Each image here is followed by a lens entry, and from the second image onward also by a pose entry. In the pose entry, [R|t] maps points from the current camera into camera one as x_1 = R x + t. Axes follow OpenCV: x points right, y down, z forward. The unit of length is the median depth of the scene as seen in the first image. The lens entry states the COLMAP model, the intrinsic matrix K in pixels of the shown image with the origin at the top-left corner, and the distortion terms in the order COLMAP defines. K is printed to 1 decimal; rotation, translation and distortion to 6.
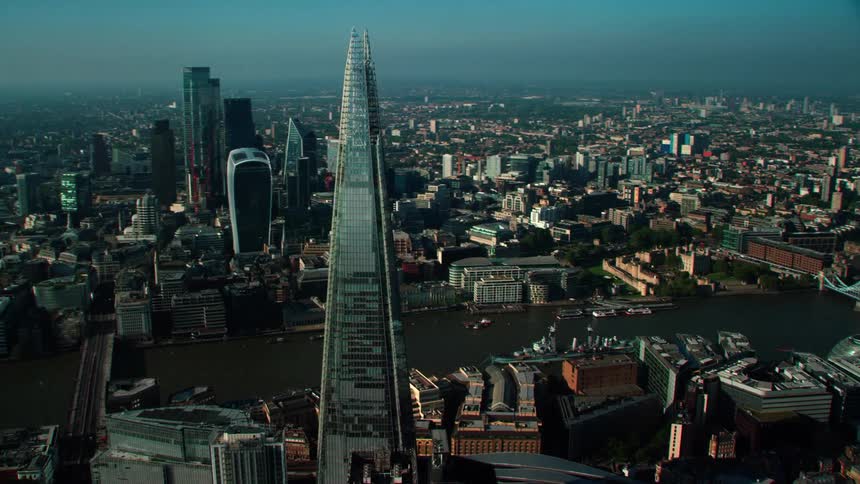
lens RADIAL K [[707.3, 0, 430.0], [0, 707.3, 242.0], [0, 0, 1]] dist [-0.131226, -0.000415]
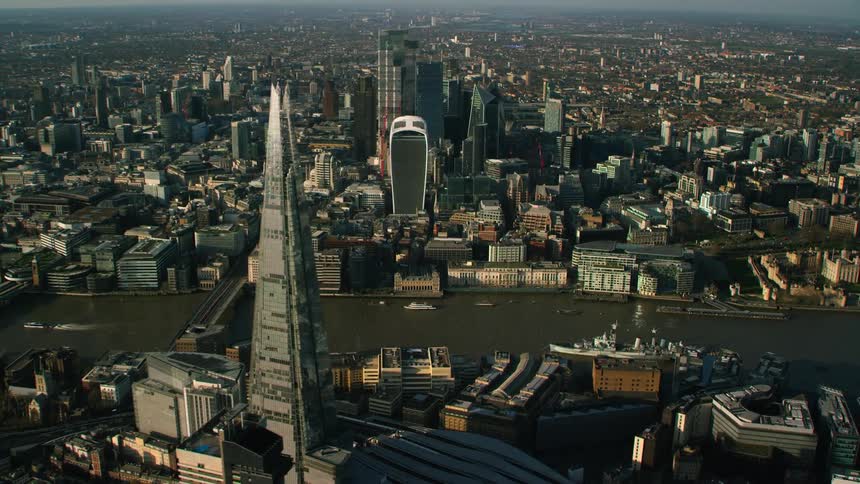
lens RADIAL K [[707.3, 0, 430.0], [0, 707.3, 242.0], [0, 0, 1]] dist [-0.131226, -0.000415]
pose [[0.953036, 0.100239, -0.285788, 0.115391], [-0.083311, 0.994004, 0.070819, -0.028168], [0.291173, -0.043684, 0.955672, -0.030223]]
